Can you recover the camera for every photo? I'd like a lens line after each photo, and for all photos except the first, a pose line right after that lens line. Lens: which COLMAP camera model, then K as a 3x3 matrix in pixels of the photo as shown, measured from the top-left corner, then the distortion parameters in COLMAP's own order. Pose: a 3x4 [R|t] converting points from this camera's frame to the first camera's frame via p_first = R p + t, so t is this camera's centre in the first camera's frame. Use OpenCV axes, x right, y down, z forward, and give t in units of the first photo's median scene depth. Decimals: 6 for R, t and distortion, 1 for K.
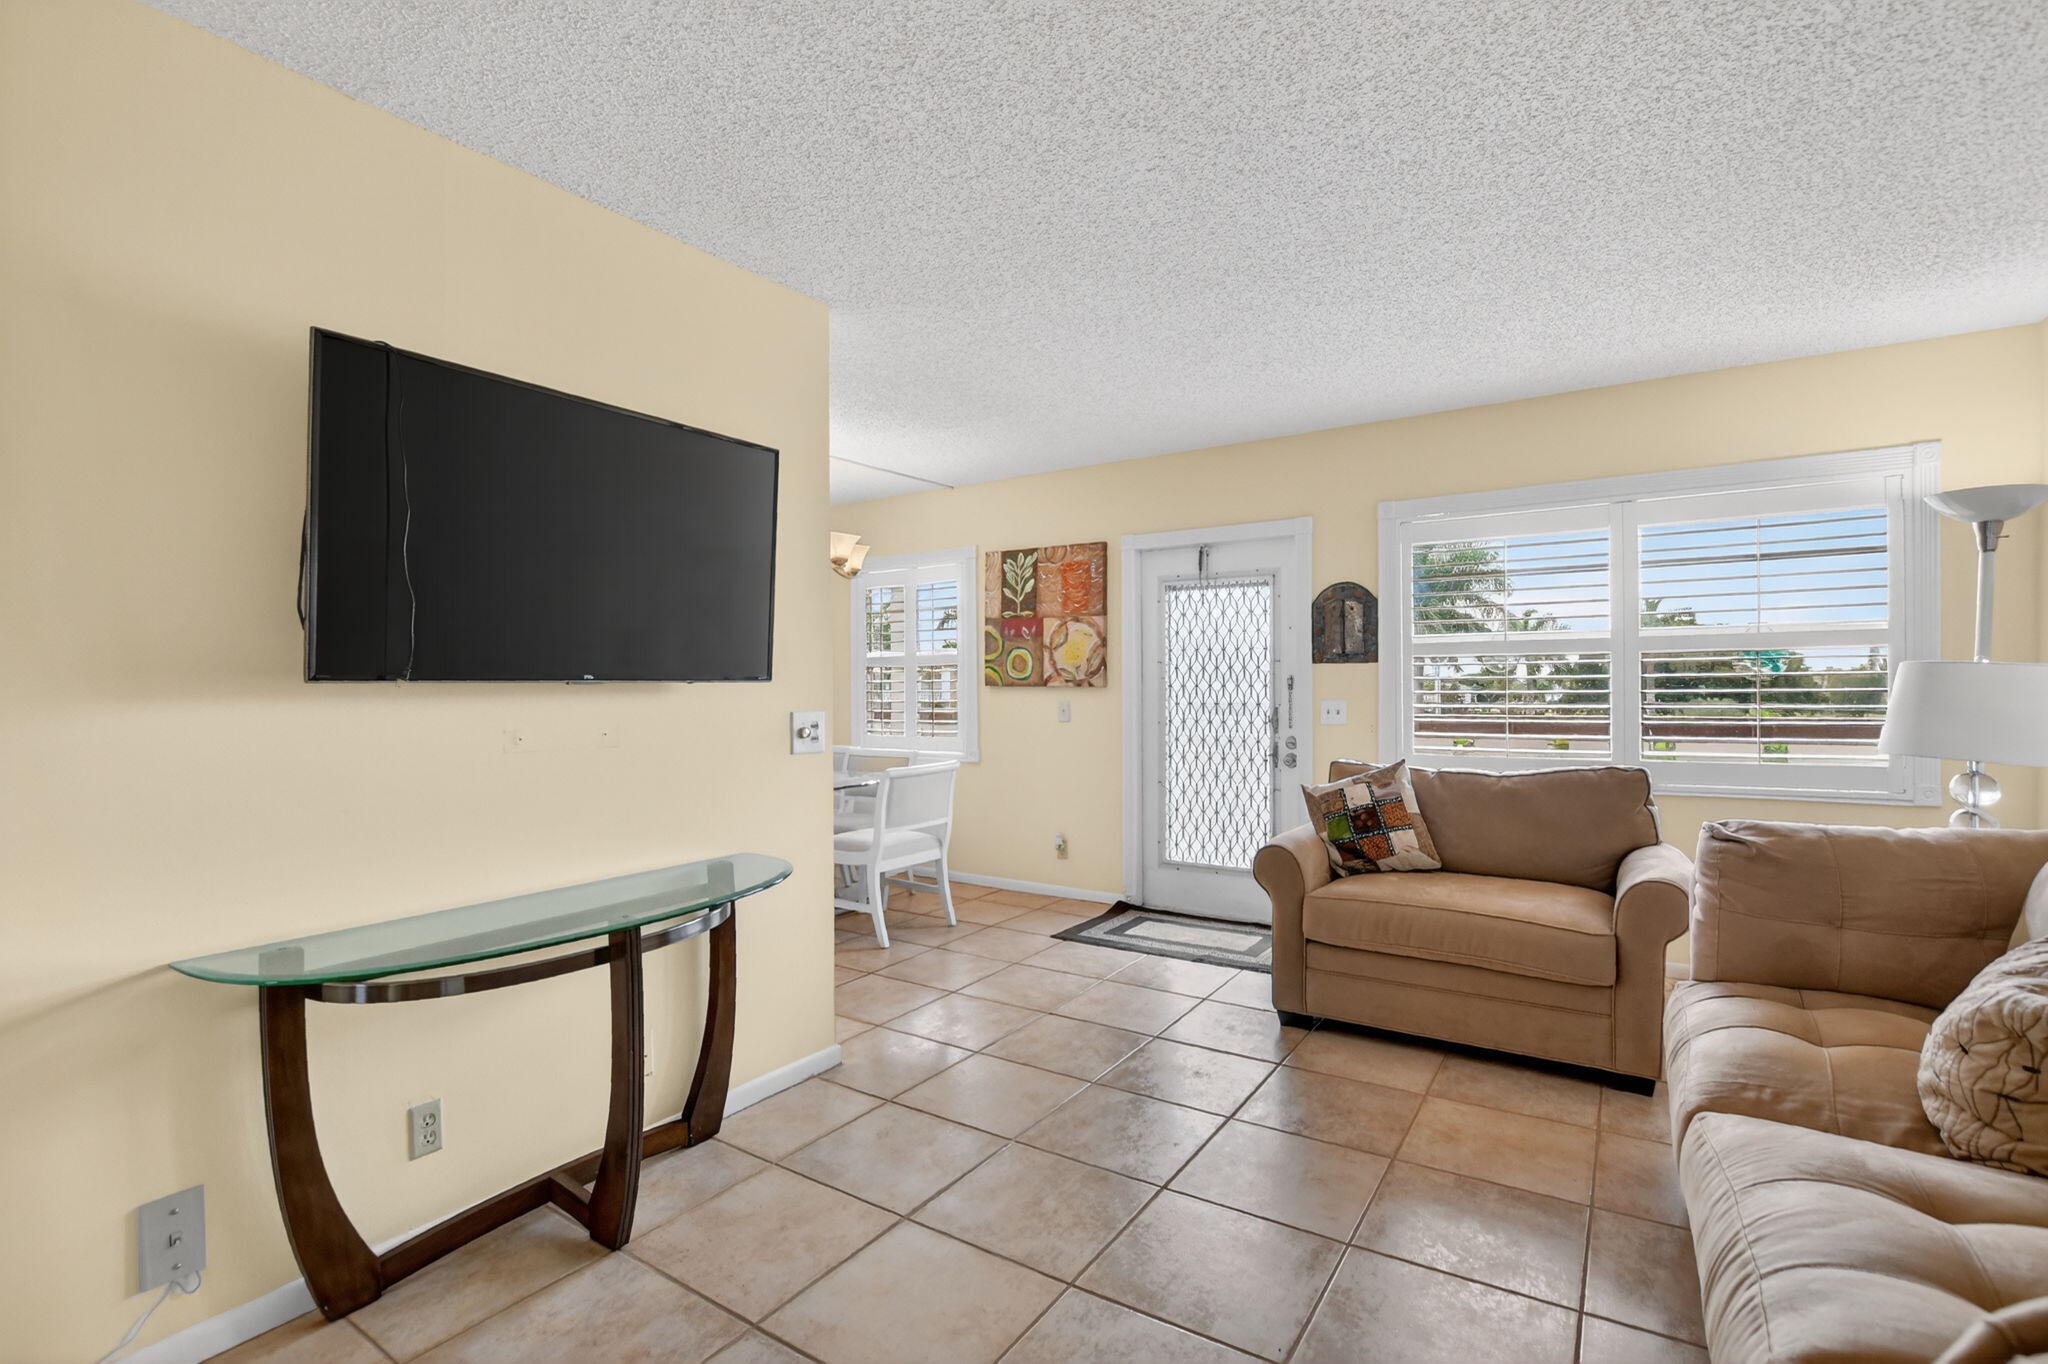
lens RADIAL K [[941.7, 0, 988.8], [0, 941.7, 706.1], [0, 0, 1]] dist [-0.025255, 0.001757]
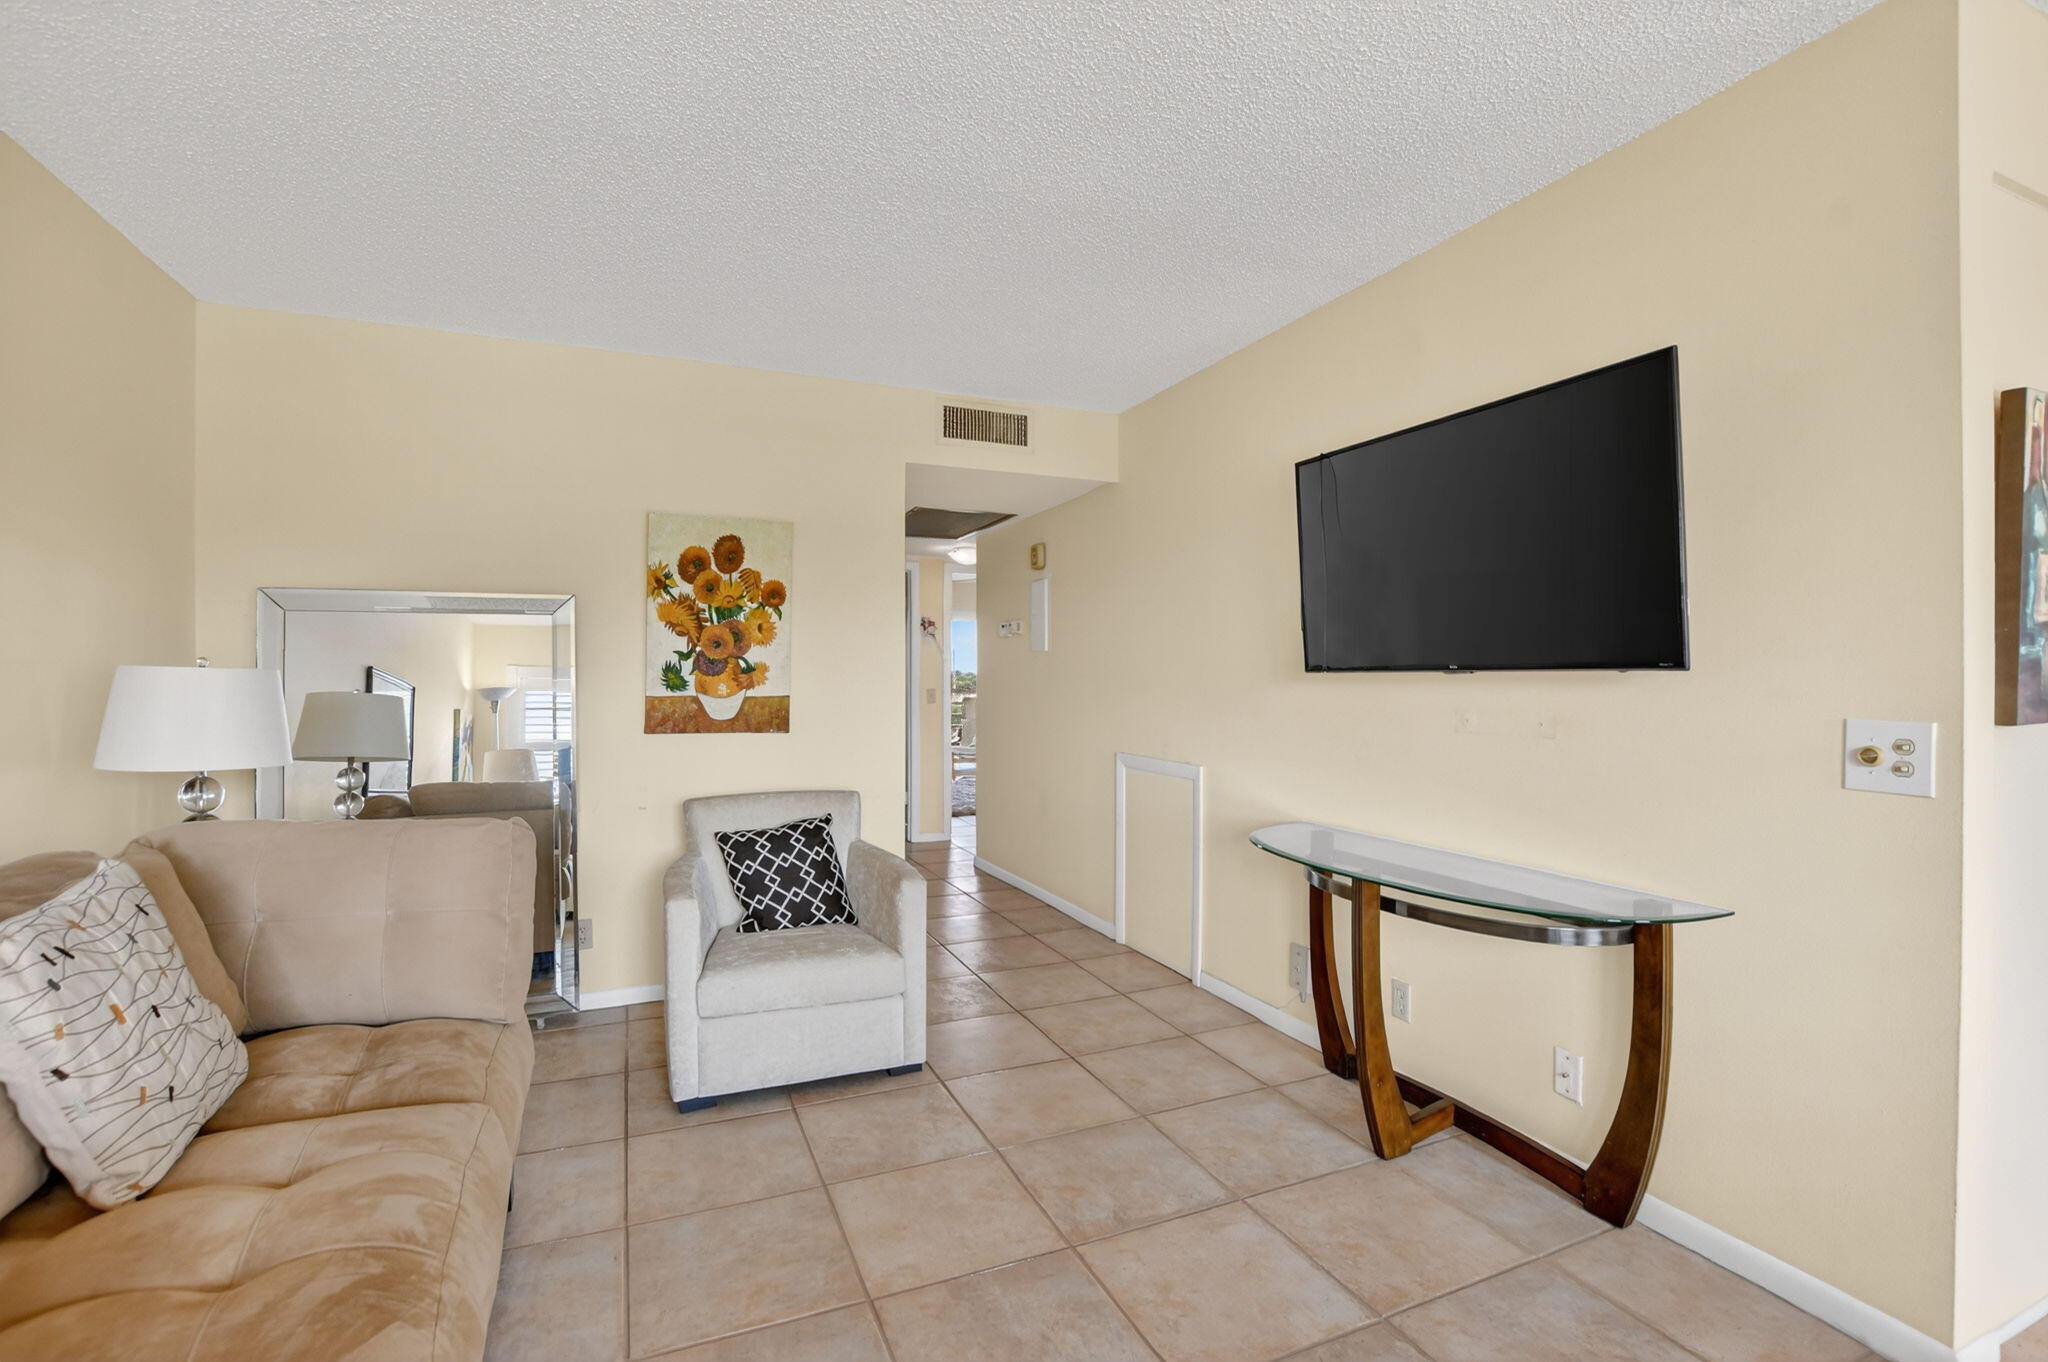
lens RADIAL K [[941.7, 0, 1030.5], [0, 941.7, 679.5], [0, 0, 1]] dist [-0.025255, 0.001757]
pose [[-0.523918, 0.017478, -0.851589, 0.749072], [-0.010479, 0.999582, 0.026962, -0.038462], [0.851704, 0.023050, -0.523516, 1.119612]]
